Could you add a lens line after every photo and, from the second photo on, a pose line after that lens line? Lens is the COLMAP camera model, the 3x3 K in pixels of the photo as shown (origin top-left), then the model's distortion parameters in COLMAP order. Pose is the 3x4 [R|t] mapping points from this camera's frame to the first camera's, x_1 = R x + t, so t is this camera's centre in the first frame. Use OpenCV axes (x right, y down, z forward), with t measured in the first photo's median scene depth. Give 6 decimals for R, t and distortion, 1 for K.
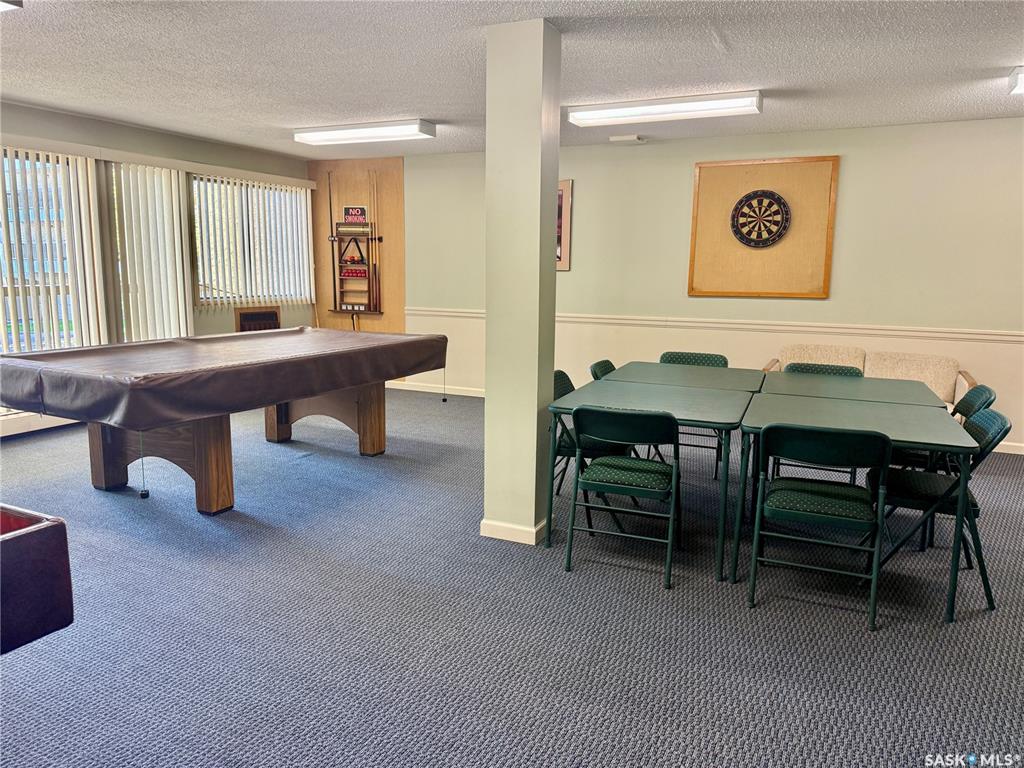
lens RADIAL K [[722.6, 0, 510.5], [0, 722.6, 379.2], [0, 0, 1]] dist [0.085956, -0.100151]
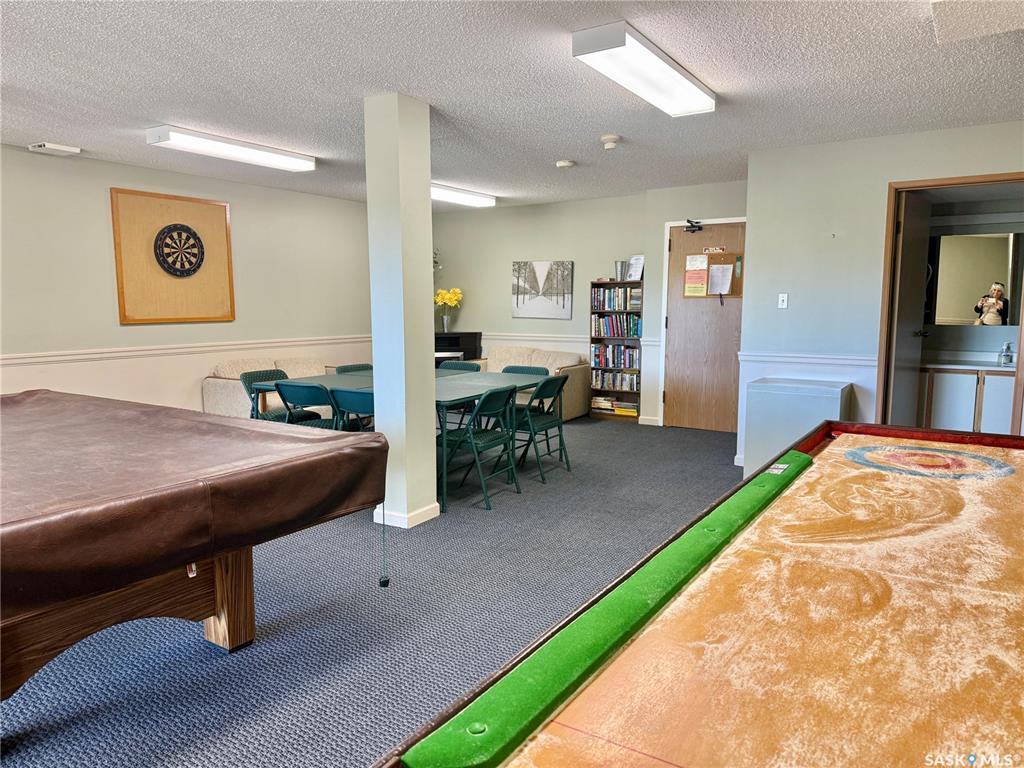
lens RADIAL K [[722.6, 0, 508.4], [0, 722.6, 385.0], [0, 0, 1]] dist [0.085956, -0.100151]
pose [[0.104087, -0.129093, 0.986155, -0.703688], [0.158032, 0.981090, 0.111750, -0.068673], [-0.981933, 0.144212, 0.122520, 0.420564]]
